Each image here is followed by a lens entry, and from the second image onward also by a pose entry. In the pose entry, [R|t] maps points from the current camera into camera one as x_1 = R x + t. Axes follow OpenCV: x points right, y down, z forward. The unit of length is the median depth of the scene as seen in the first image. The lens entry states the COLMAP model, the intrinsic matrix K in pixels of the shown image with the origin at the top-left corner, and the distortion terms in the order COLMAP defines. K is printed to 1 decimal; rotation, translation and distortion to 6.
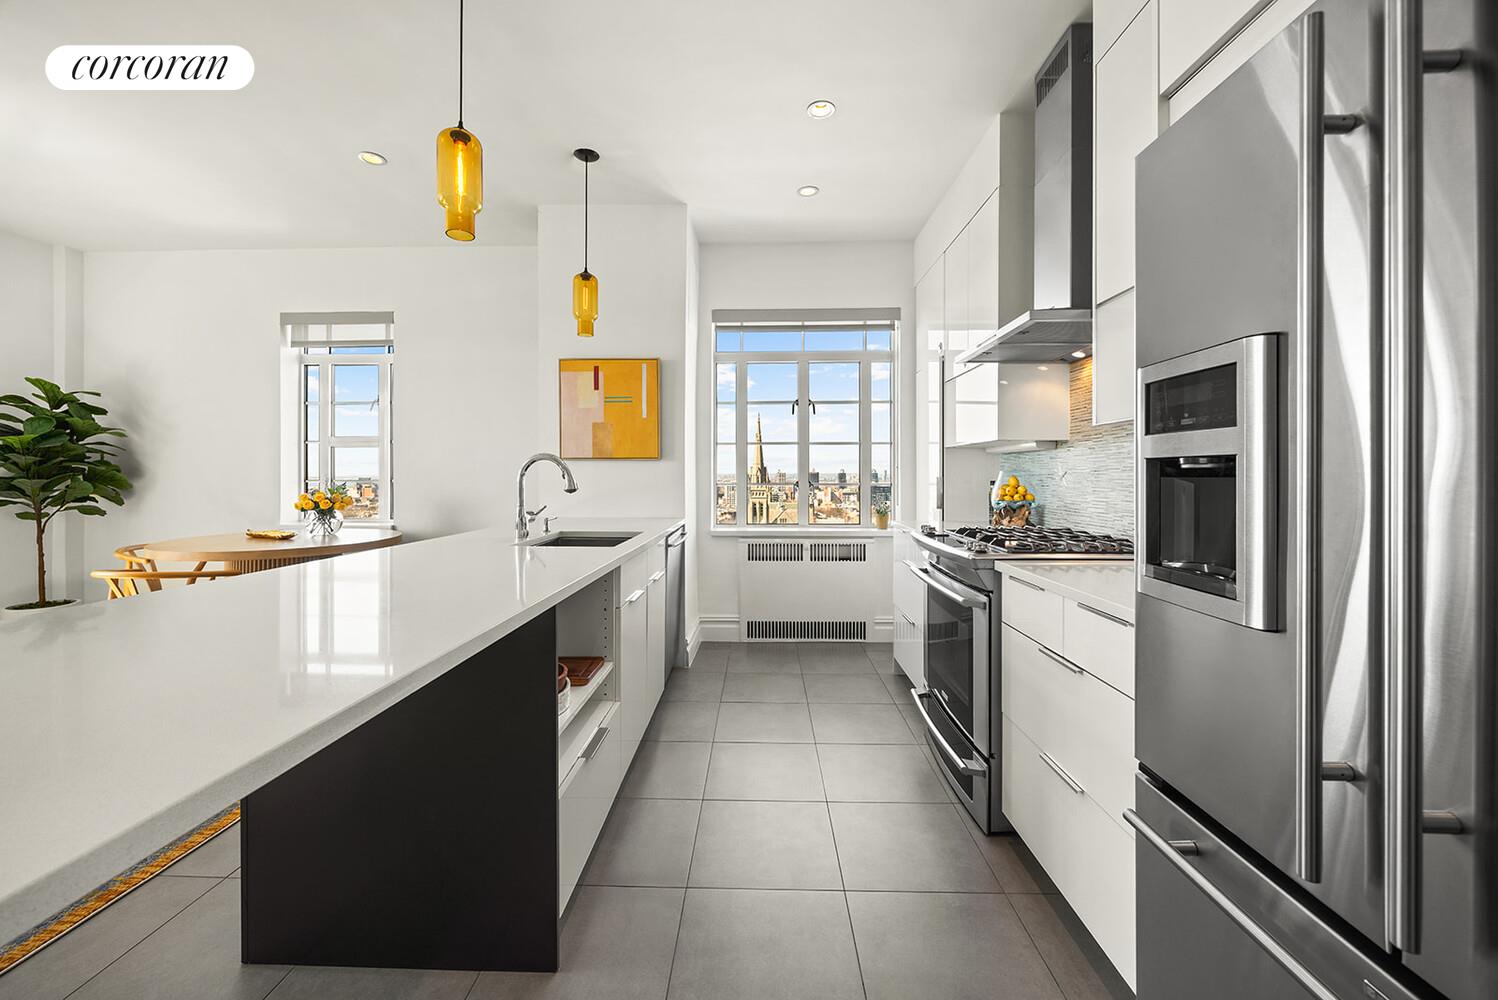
lens RADIAL K [[587.1, 0, 744.4], [0, 587.1, 481.8], [0, 0, 1]] dist [-0.006429, -0.000005]
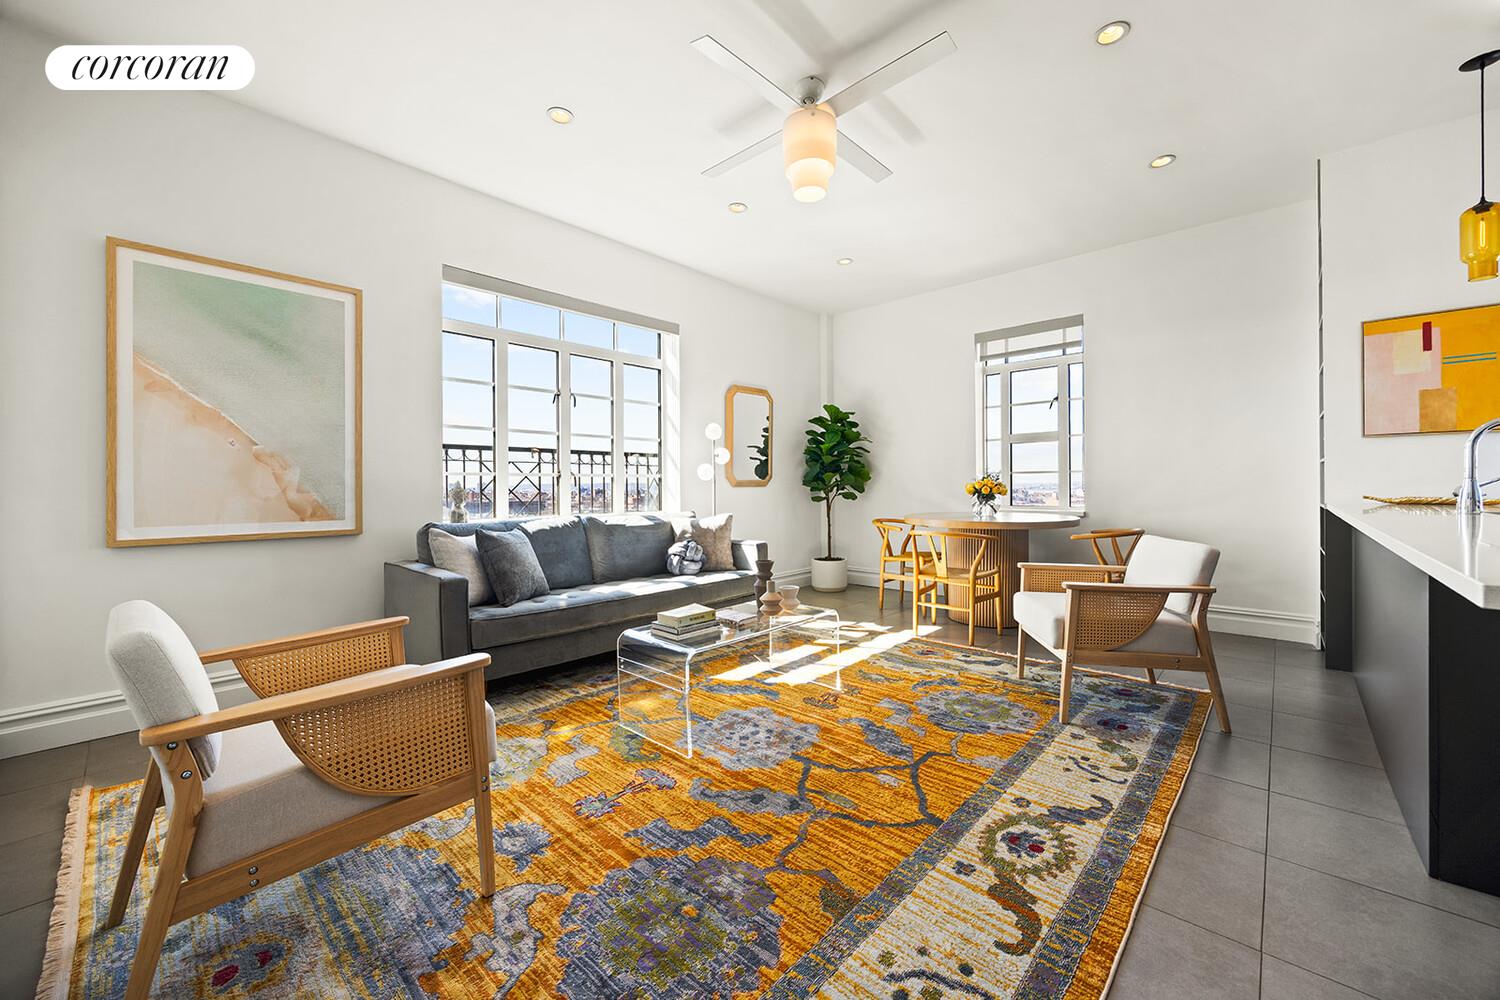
lens RADIAL K [[582.8, 0, 748.0], [0, 582.8, 487.6], [0, 0, 1]] dist [0.002156, 0.000378]
pose [[0.754586, -0.004192, -0.656188, -0.407874], [0.001846, 0.999989, -0.004266, 0.037522], [0.656199, 0.002008, 0.754585, -0.245526]]
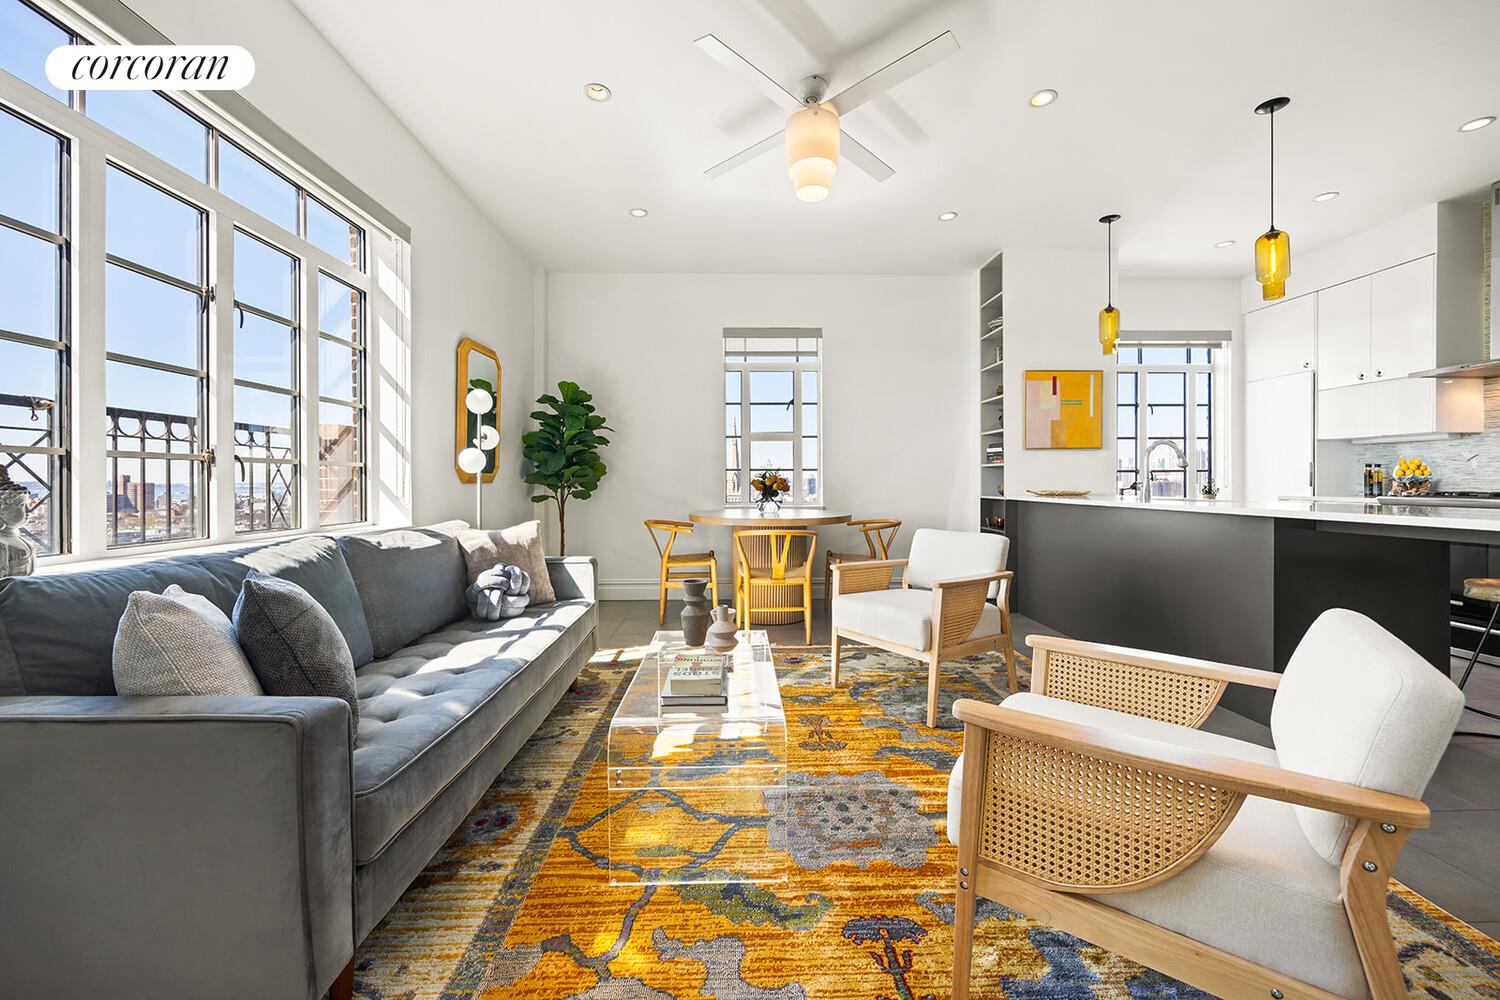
lens RADIAL K [[600.5, 0, 752.1], [0, 600.5, 487.4], [0, 0, 1]] dist [-0.000024, 0.000344]
pose [[0.997952, -0.004395, 0.063812, -0.929886], [0.004341, 0.999990, 0.000977, 0.038199], [-0.063816, -0.000698, 0.997961, -0.246564]]
